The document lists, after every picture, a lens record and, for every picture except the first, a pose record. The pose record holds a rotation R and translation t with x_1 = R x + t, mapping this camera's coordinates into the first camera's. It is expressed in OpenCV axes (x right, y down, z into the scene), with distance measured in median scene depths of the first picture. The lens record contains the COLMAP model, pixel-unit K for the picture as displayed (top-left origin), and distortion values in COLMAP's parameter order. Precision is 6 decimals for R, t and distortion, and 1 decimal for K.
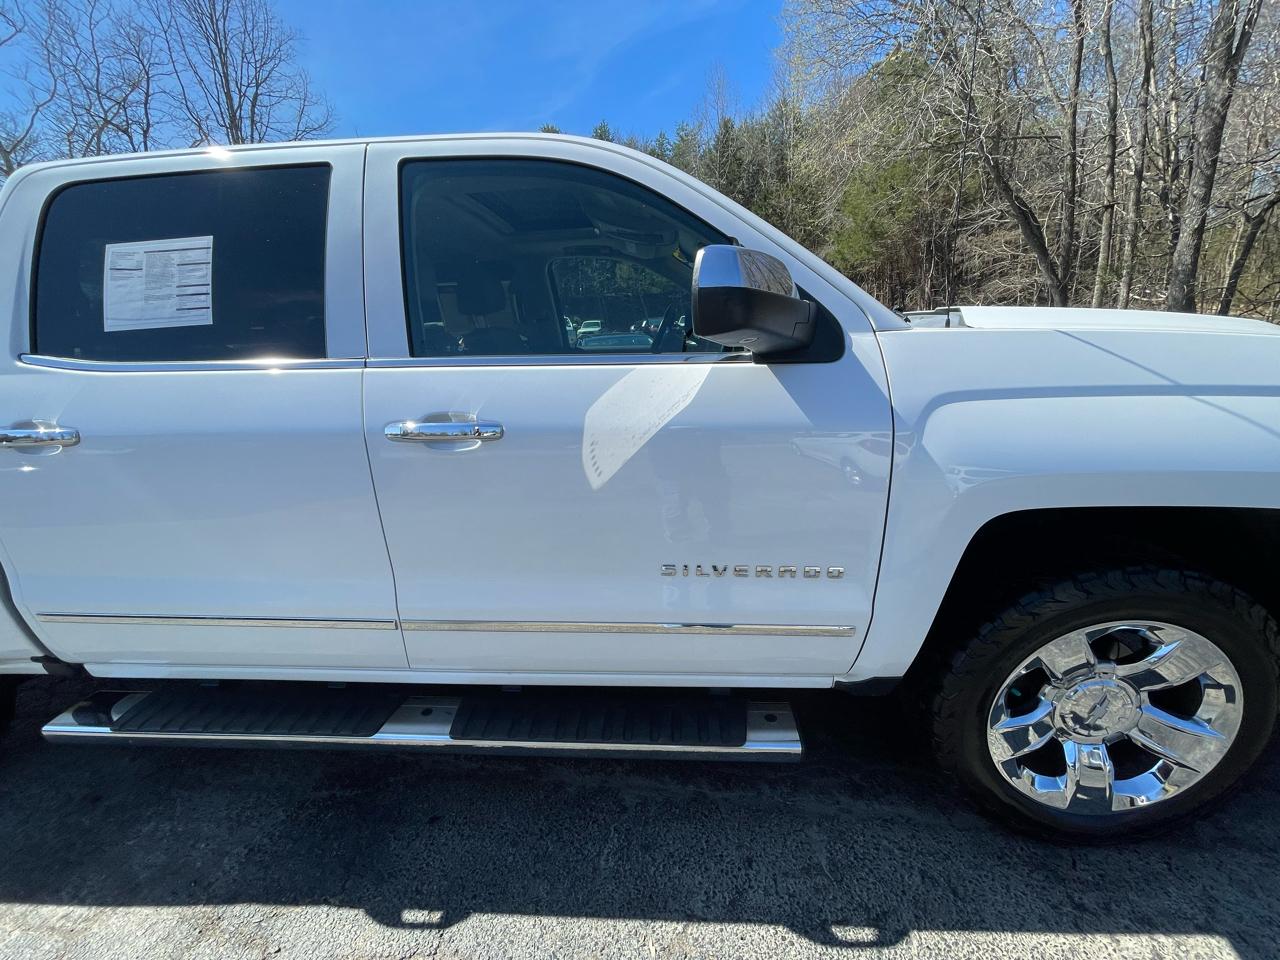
lens RADIAL K [[517.9, 0, 640.0], [0, 517.9, 480.0], [0, 0, 1]] dist [-0.001128, -0.001024]
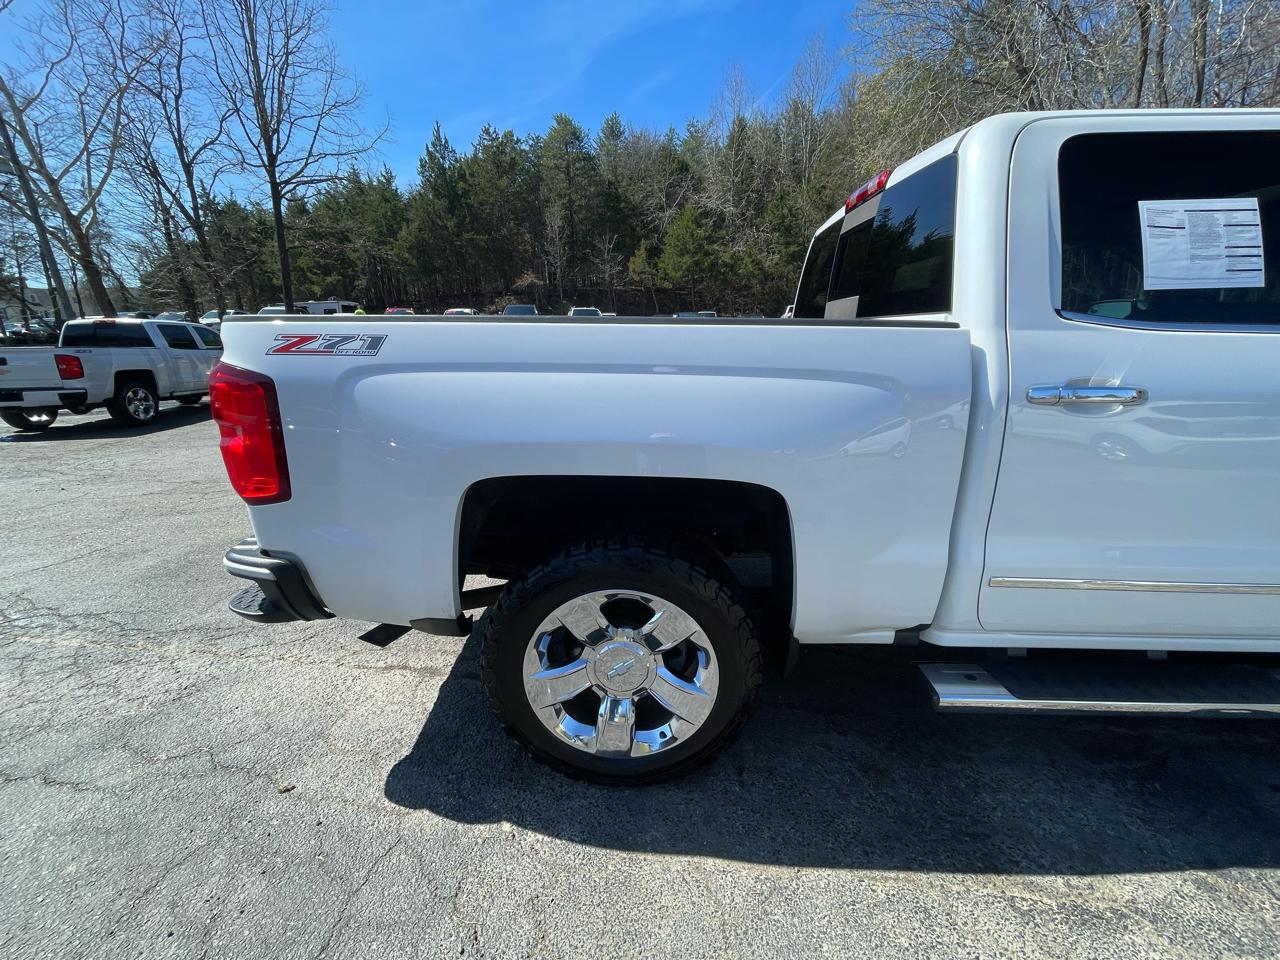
lens RADIAL K [[517.9, 0, 640.0], [0, 517.9, 480.0], [0, 0, 1]] dist [-0.001128, -0.001024]
pose [[0.998787, 0.024957, 0.042440, -1.722630], [-0.025284, 0.999654, 0.007195, 0.077204], [-0.042246, -0.008260, 0.999073, 0.049393]]
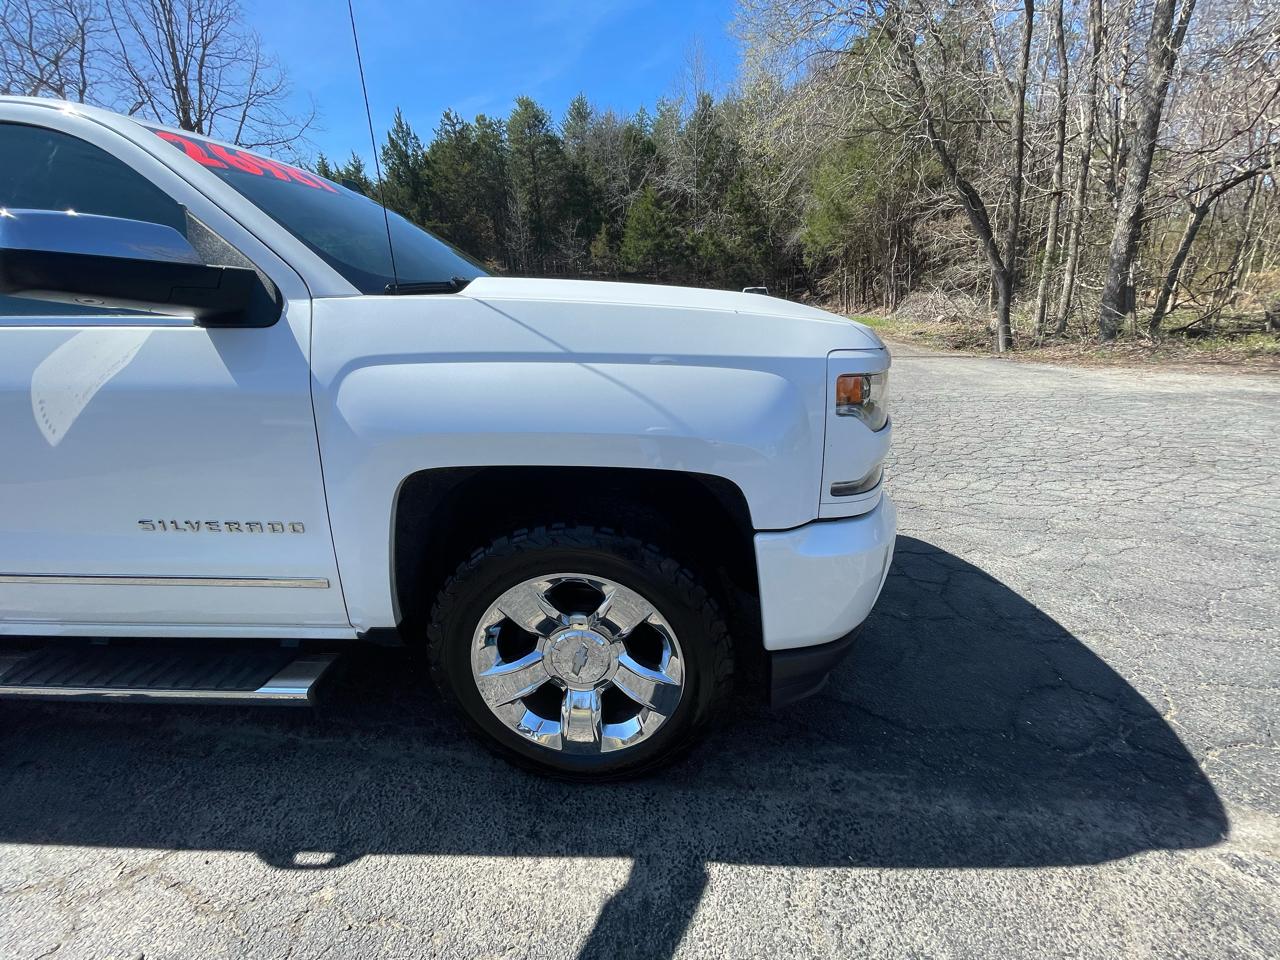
lens RADIAL K [[517.9, 0, 640.0], [0, 517.9, 480.0], [0, 0, 1]] dist [-0.001128, -0.001024]
pose [[0.999676, 0.009558, 0.023573, 0.890153], [-0.010351, 0.999376, 0.033760, 0.032256], [-0.023236, -0.033993, 0.999152, -0.062892]]
